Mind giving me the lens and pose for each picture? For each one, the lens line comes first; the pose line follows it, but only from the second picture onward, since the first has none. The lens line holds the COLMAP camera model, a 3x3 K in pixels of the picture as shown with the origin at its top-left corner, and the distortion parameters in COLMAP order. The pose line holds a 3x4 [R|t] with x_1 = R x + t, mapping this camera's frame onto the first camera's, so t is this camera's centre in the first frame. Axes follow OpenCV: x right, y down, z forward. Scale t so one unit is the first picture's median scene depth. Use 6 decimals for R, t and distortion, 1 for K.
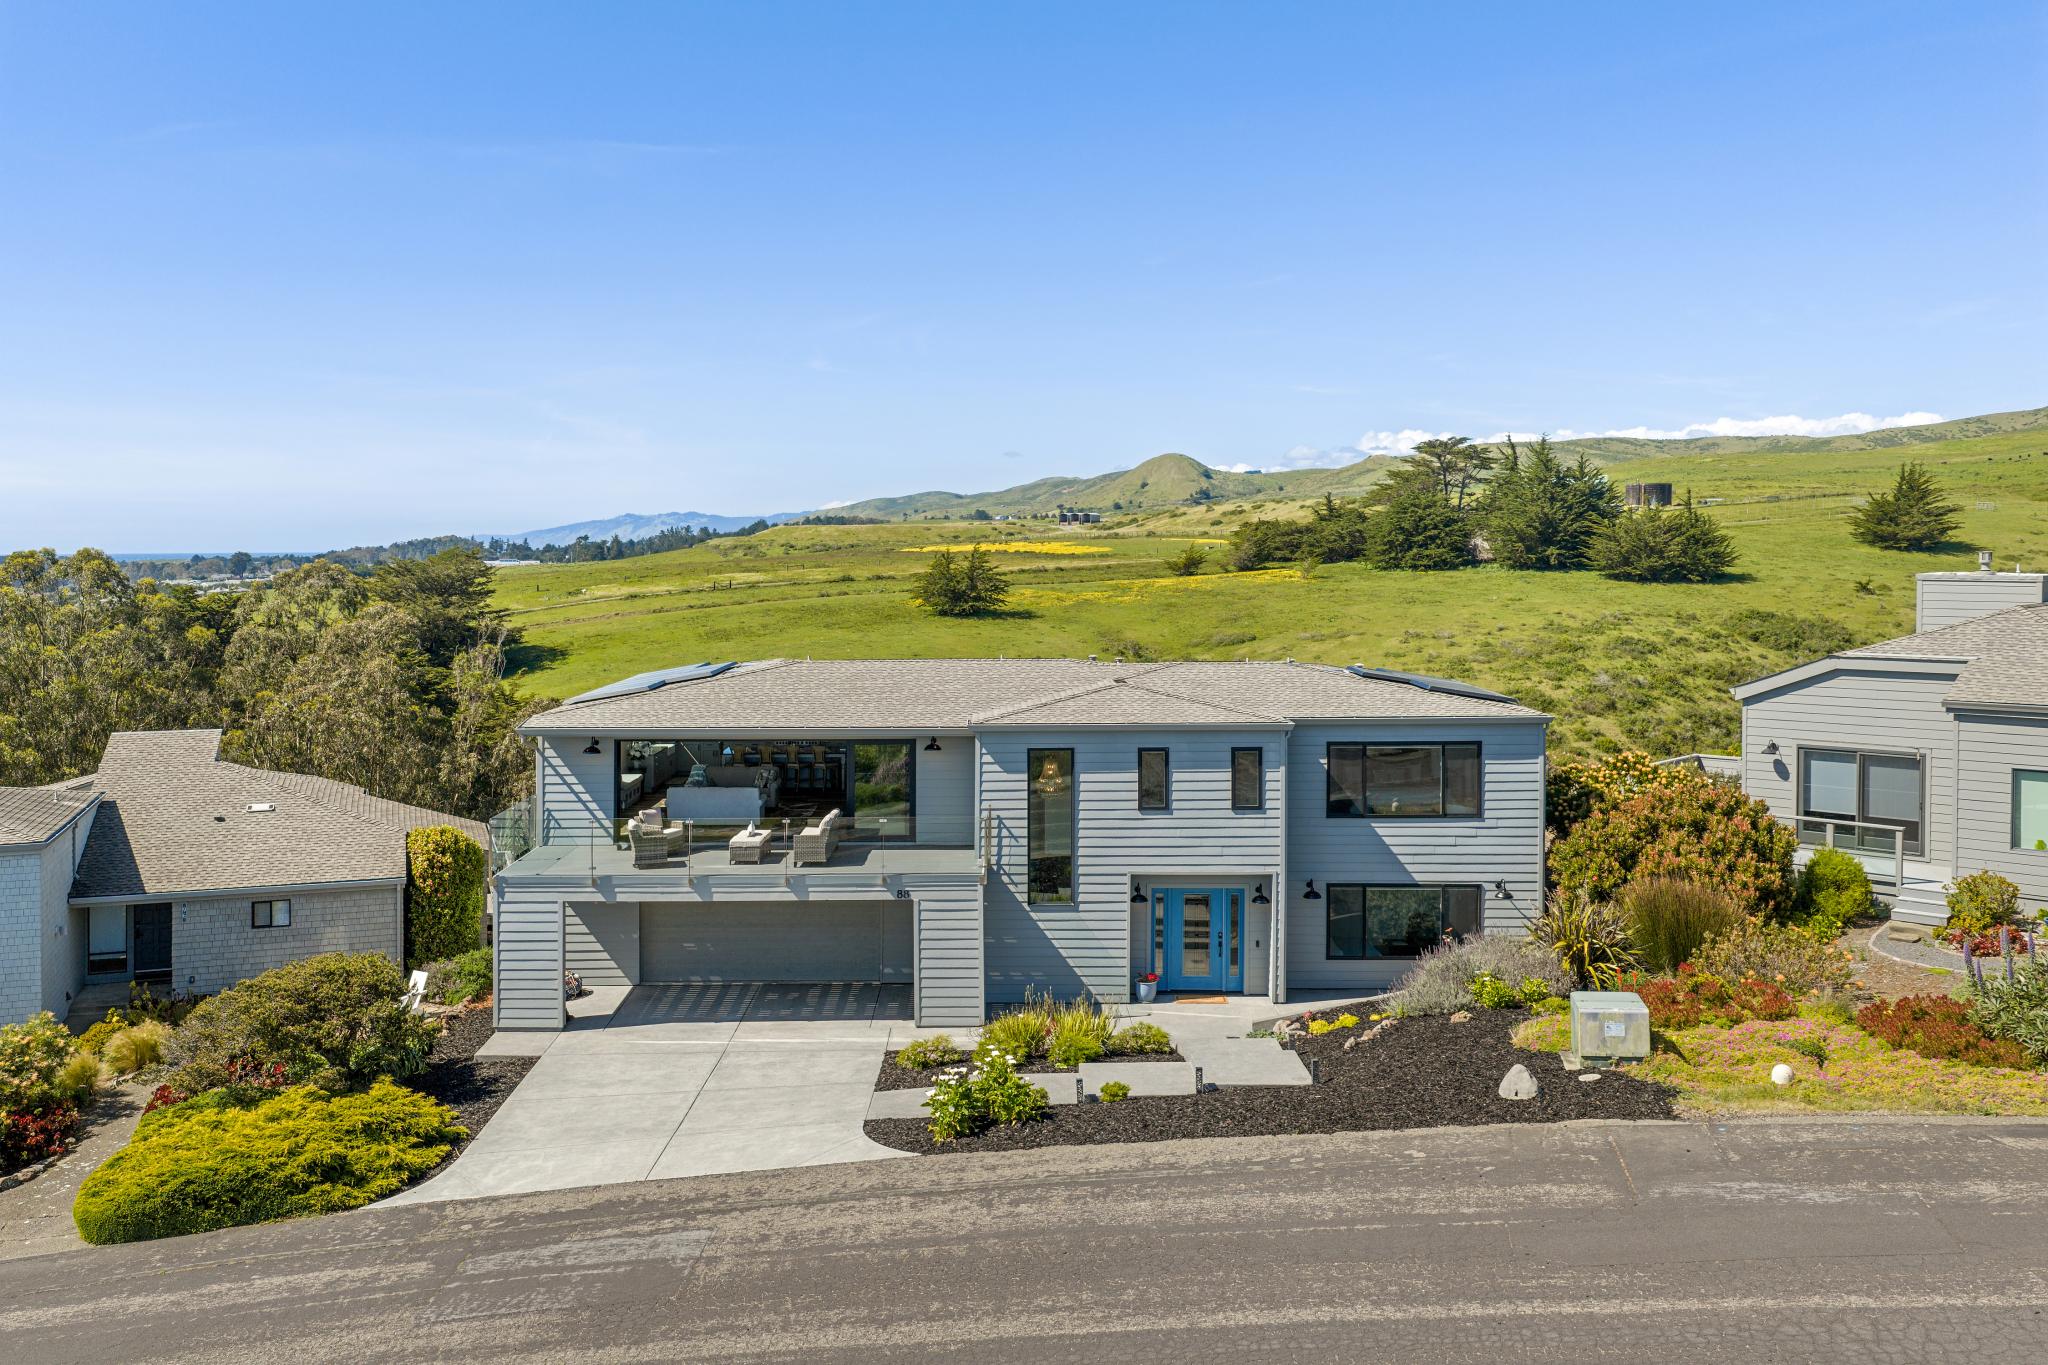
lens RADIAL K [[1717.7, 0, 1022.4], [0, 1717.7, 679.0], [0, 0, 1]] dist [-0.000793, -0.006205]
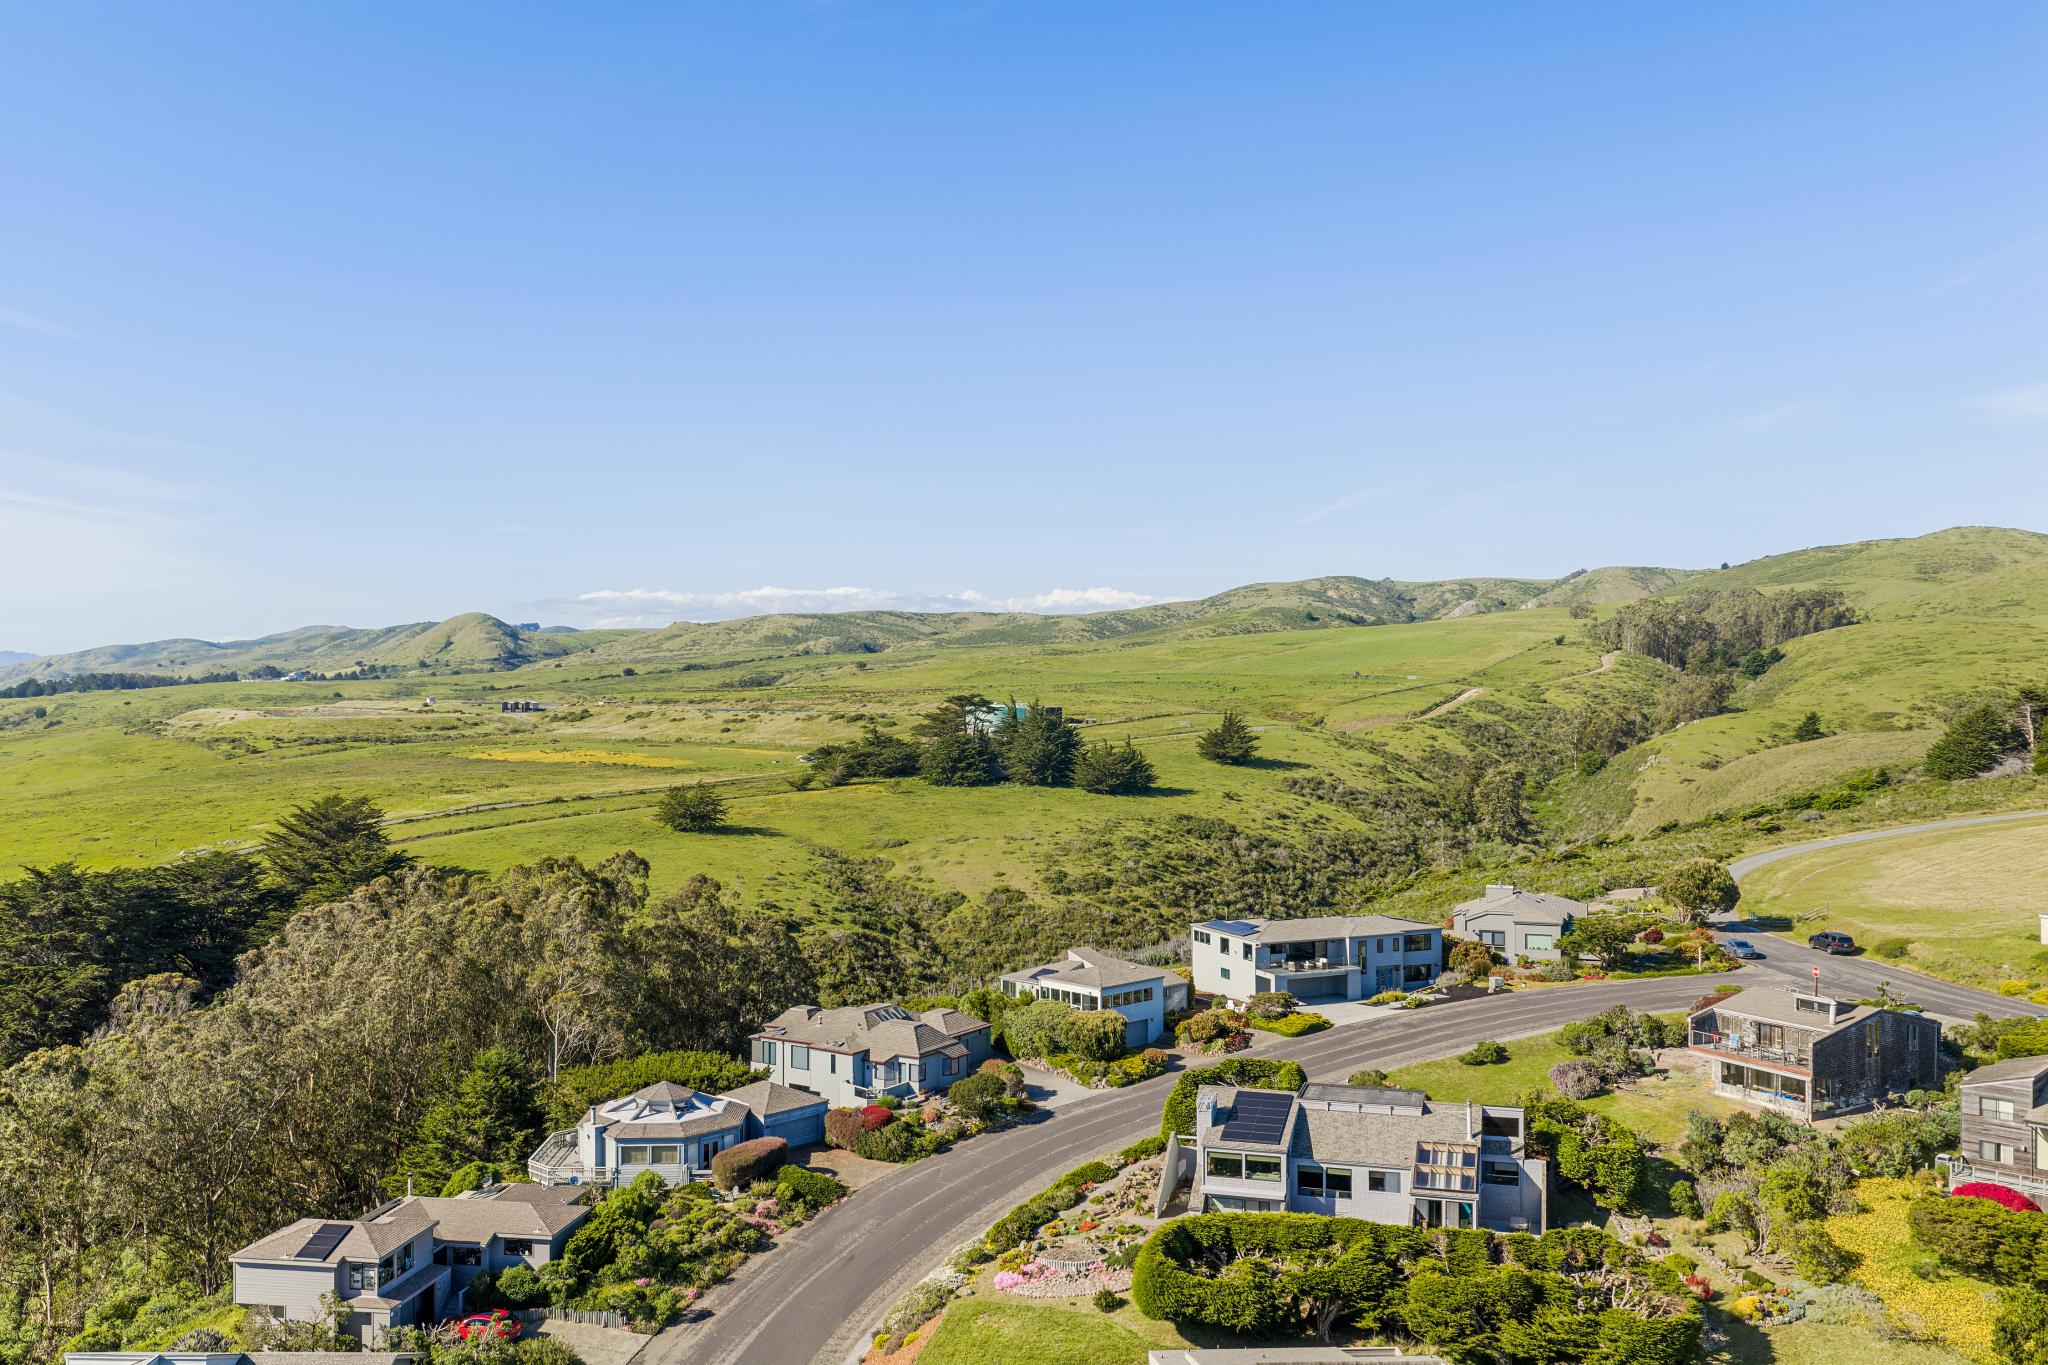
lens RADIAL K [[1717.7, 0, 1025.6], [0, 1717.7, 688.3], [0, 0, 1]] dist [-0.000793, -0.006205]
pose [[0.899908, 0.002099, 0.436074, -0.383686], [0.029736, 0.997365, -0.066166, -0.048816], [-0.435064, 0.072511, 0.897475, -0.385348]]
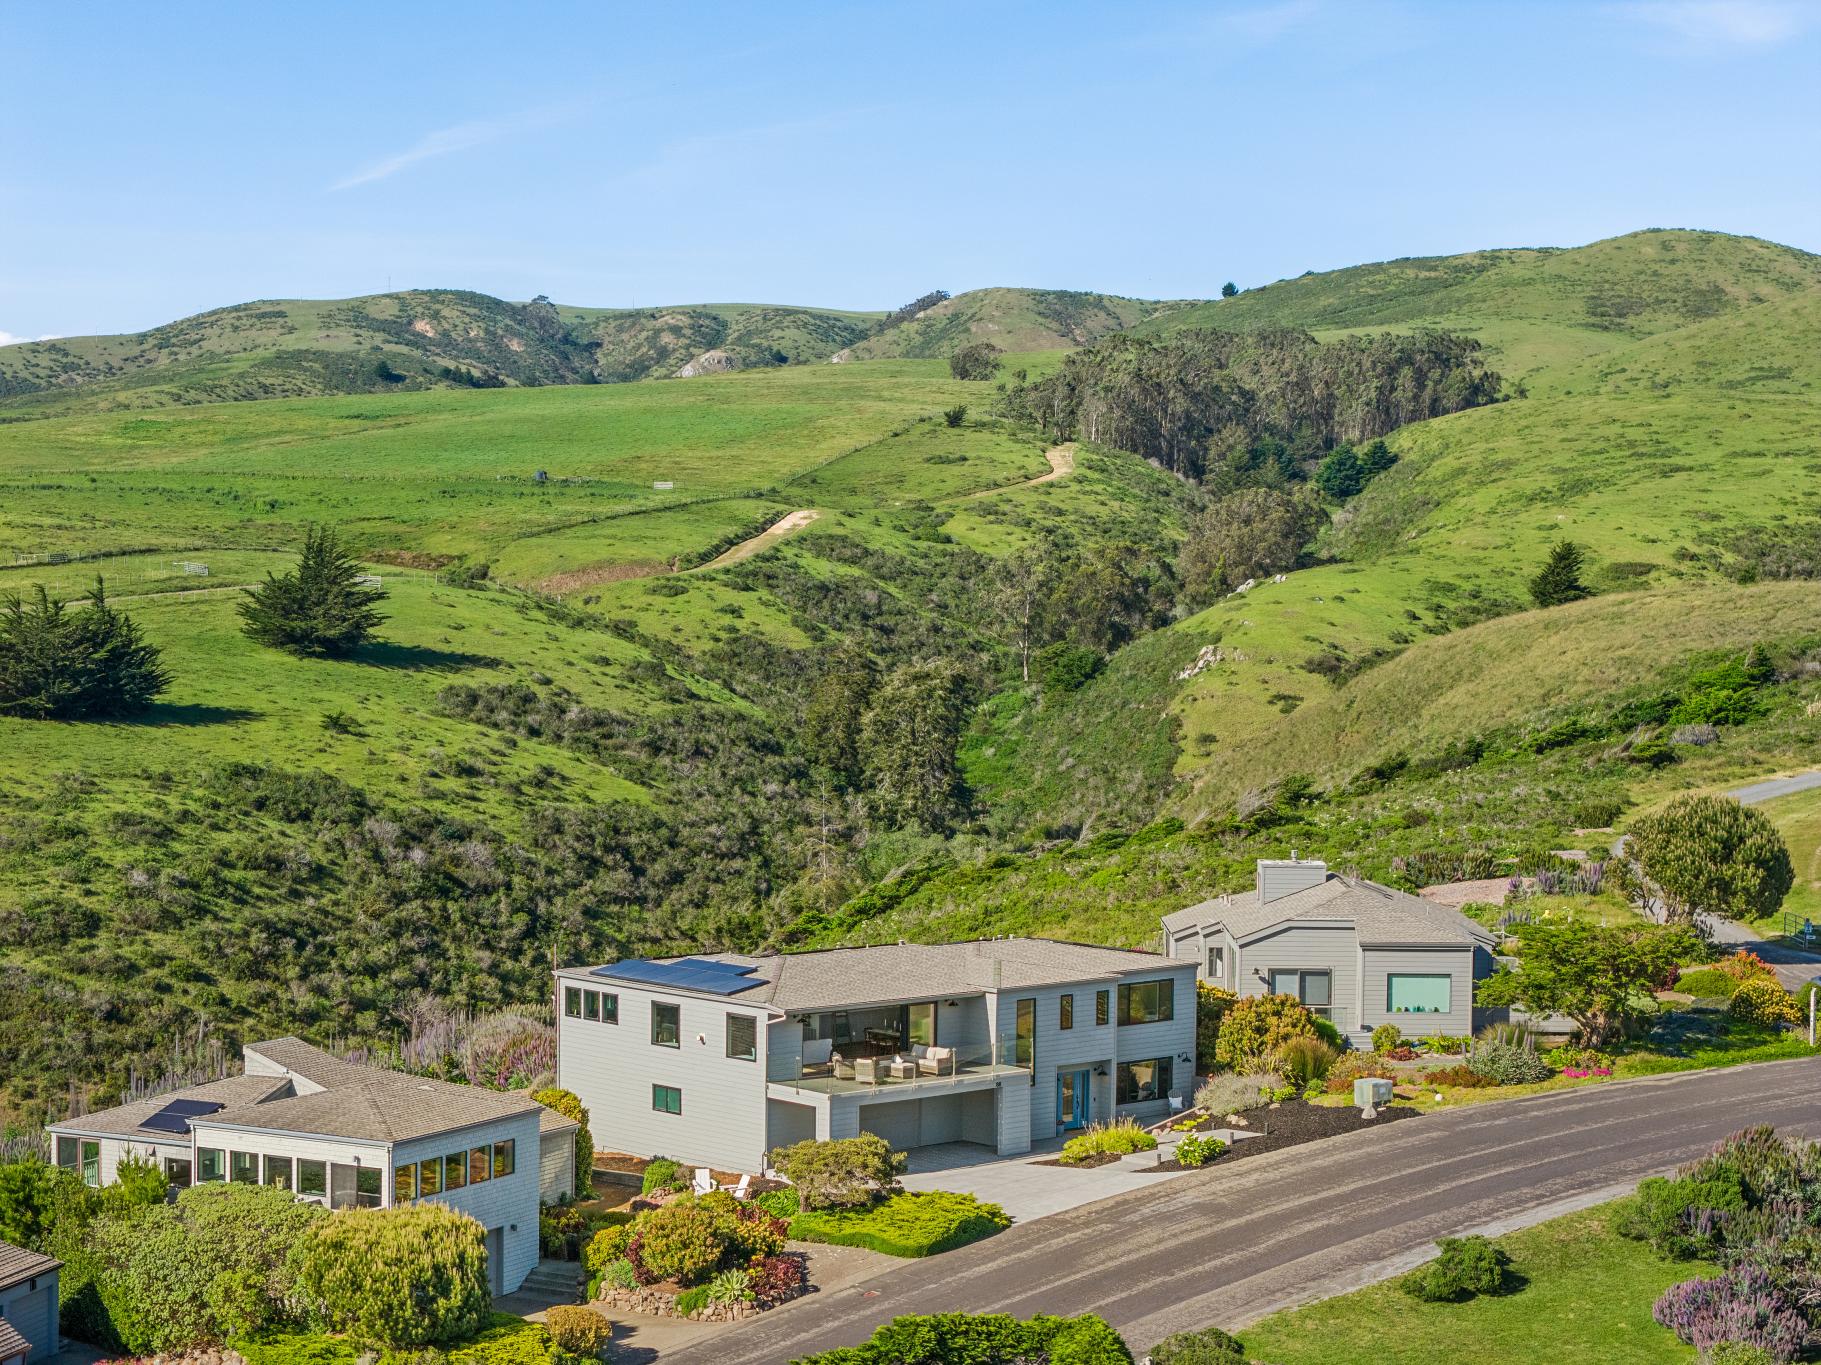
lens RADIAL K [[3682.4, 0, 911.3], [0, 3682.4, 685.4], [0, 0, 1]] dist [-0.147852, 0.000000]
pose [[0.715061, -0.013536, 0.698931, -0.363737], [0.037647, 0.999107, -0.019167, -0.028754], [-0.698048, 0.040018, 0.714932, -0.221321]]
